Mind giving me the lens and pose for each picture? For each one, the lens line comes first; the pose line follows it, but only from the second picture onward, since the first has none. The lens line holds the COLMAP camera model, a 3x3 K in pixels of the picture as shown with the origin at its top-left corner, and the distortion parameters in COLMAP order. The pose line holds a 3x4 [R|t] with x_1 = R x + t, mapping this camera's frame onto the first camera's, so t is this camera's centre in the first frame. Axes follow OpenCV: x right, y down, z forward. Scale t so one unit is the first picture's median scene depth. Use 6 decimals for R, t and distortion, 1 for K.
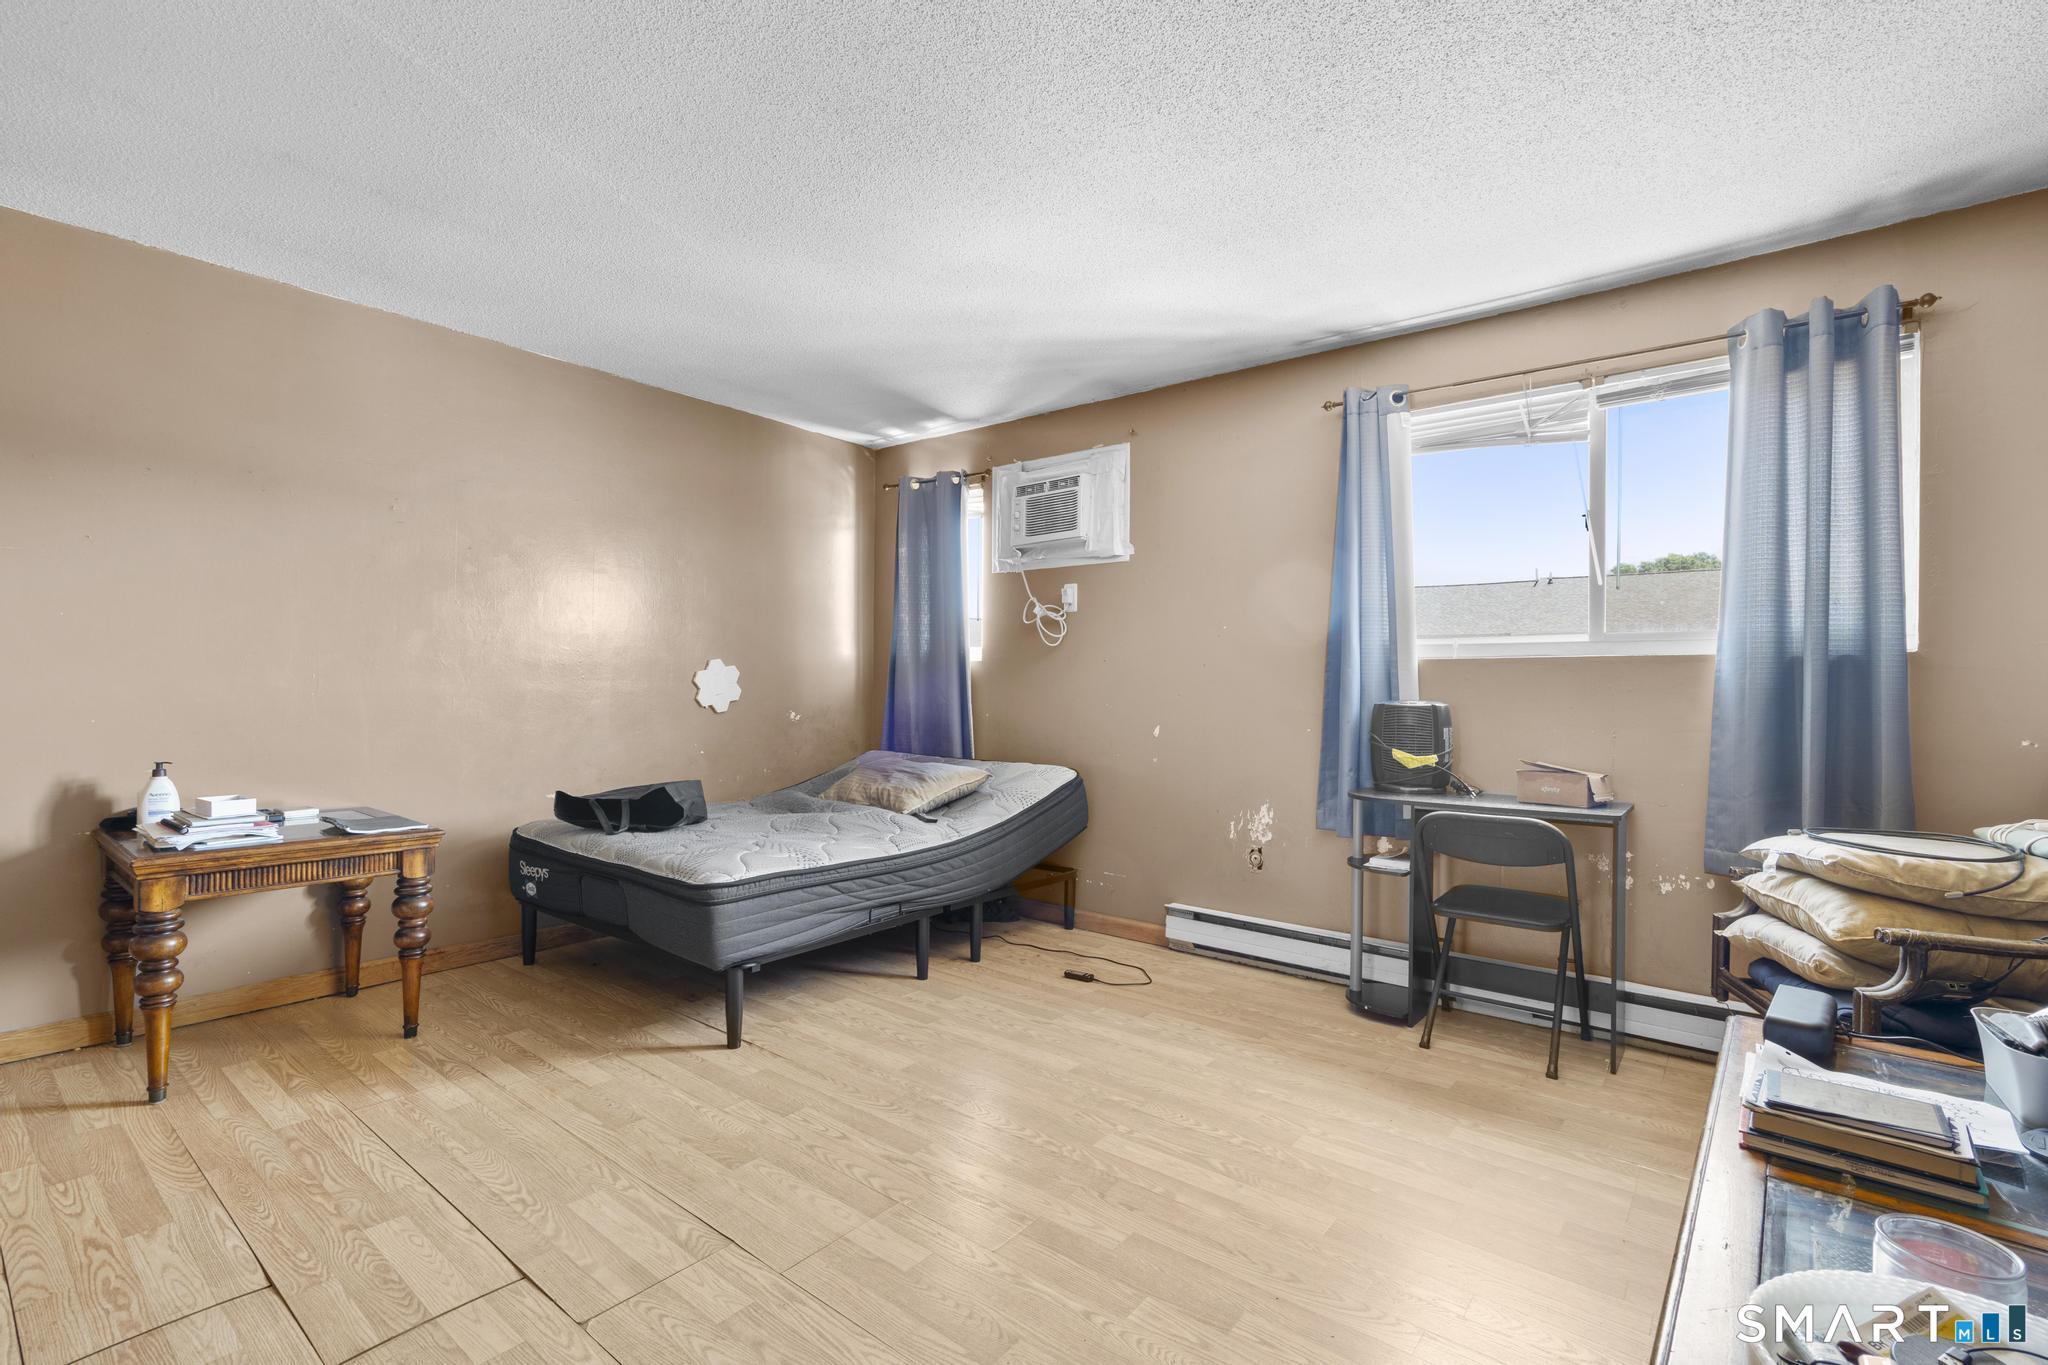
lens RADIAL K [[918.2, 0, 1030.6], [0, 918.2, 683.8], [0, 0, 1]] dist [-0.009957, 0.005117]
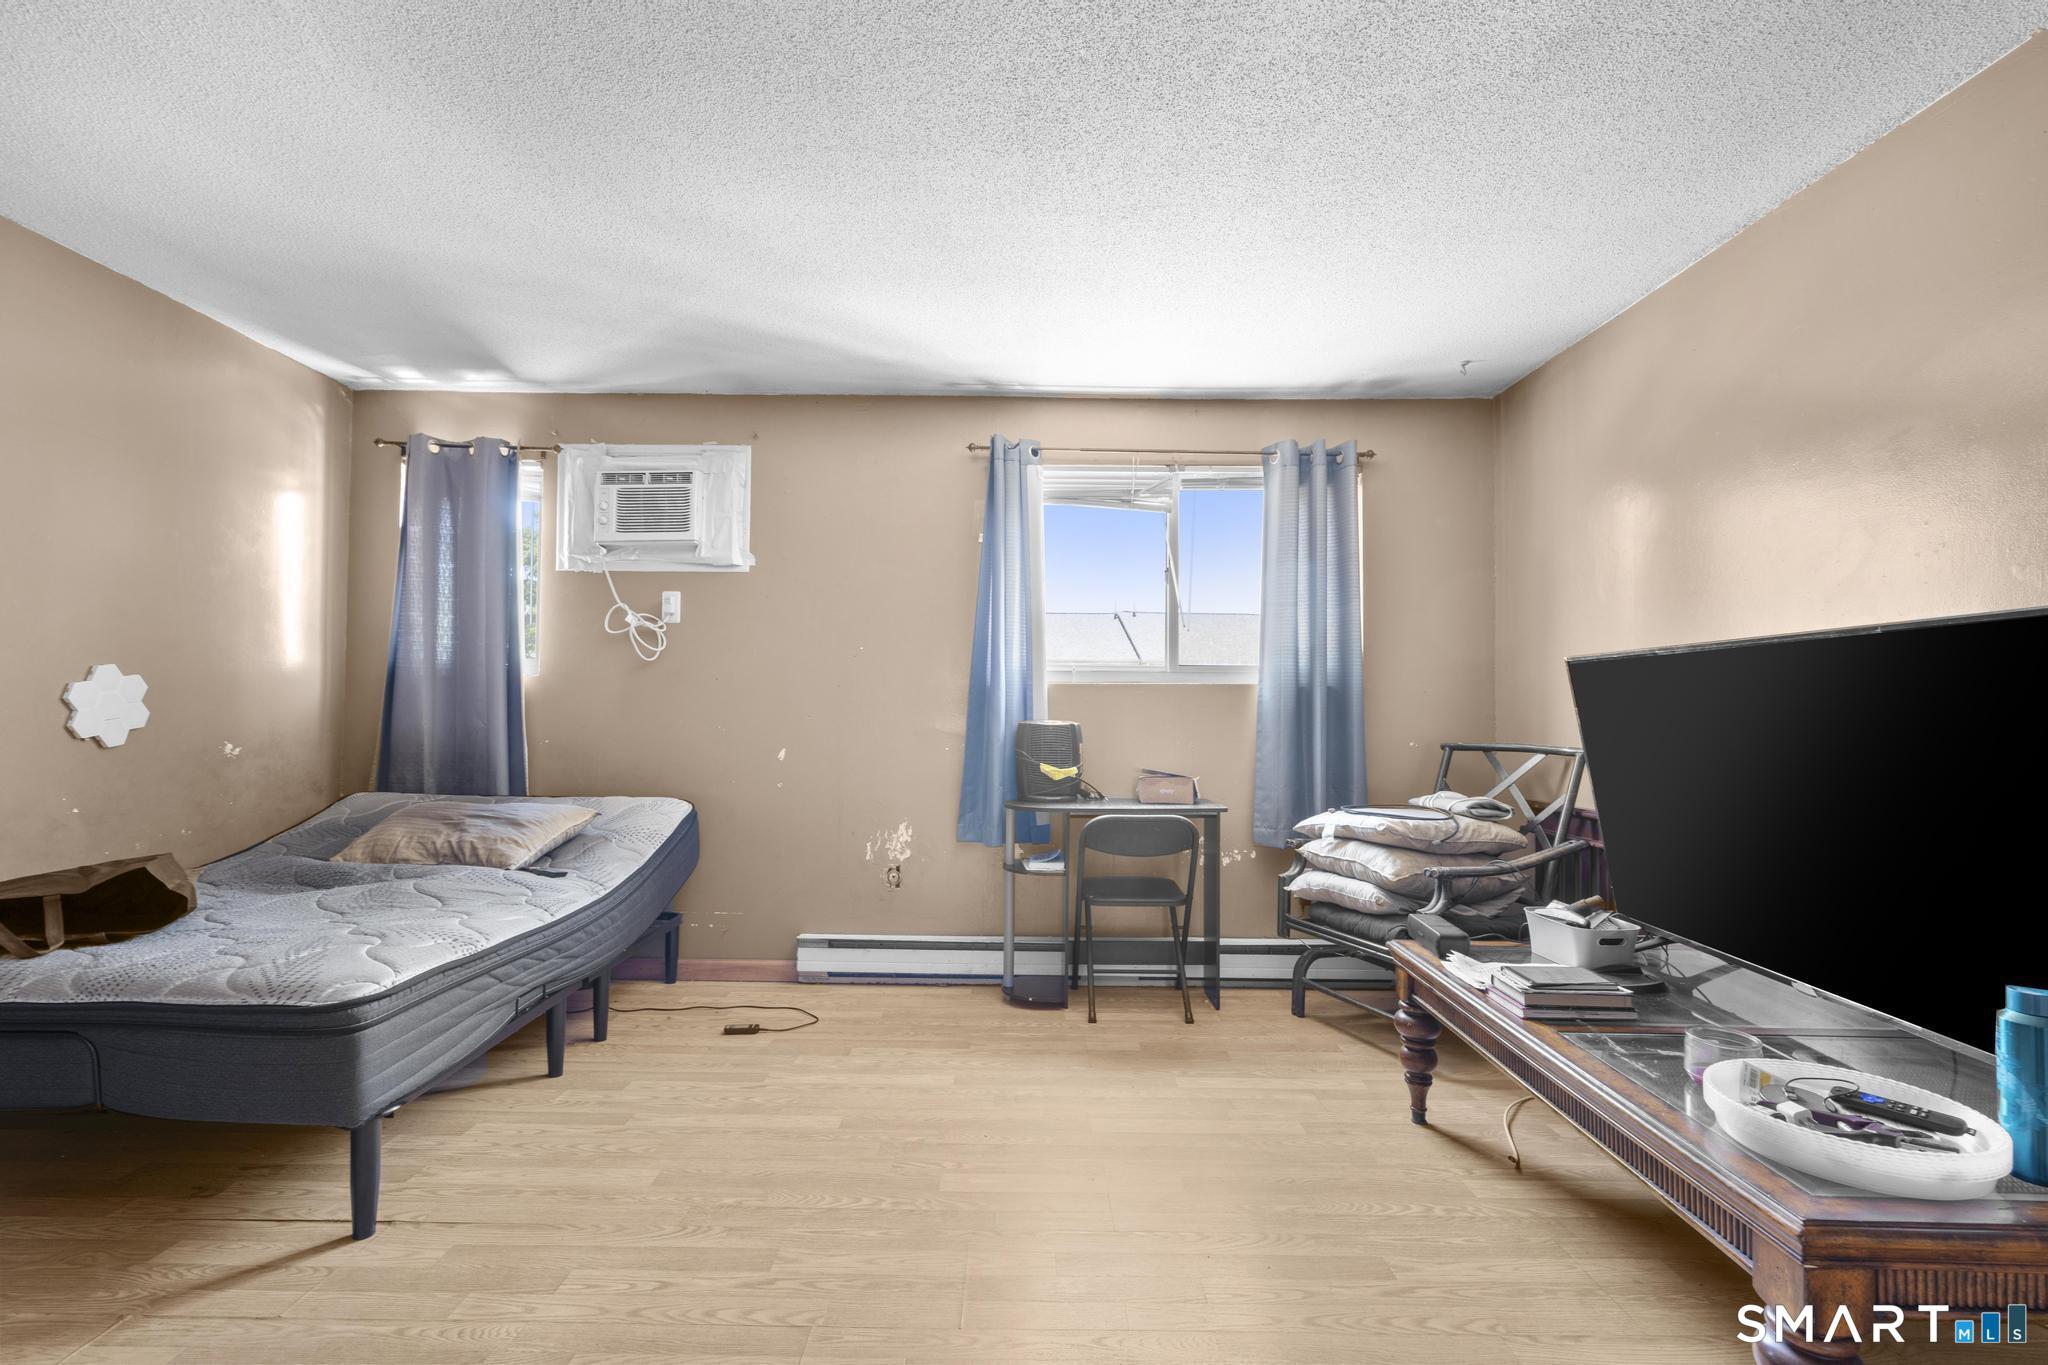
lens RADIAL K [[913.9, 0, 1024.0], [0, 913.9, 682.5], [0, 0, 1]] dist [-0.010647, 0.005725]
pose [[0.784324, 0.016843, 0.620123, -0.299999], [-0.003275, 0.999730, -0.023012, -0.001914], [-0.620343, 0.016018, 0.784167, 0.126403]]
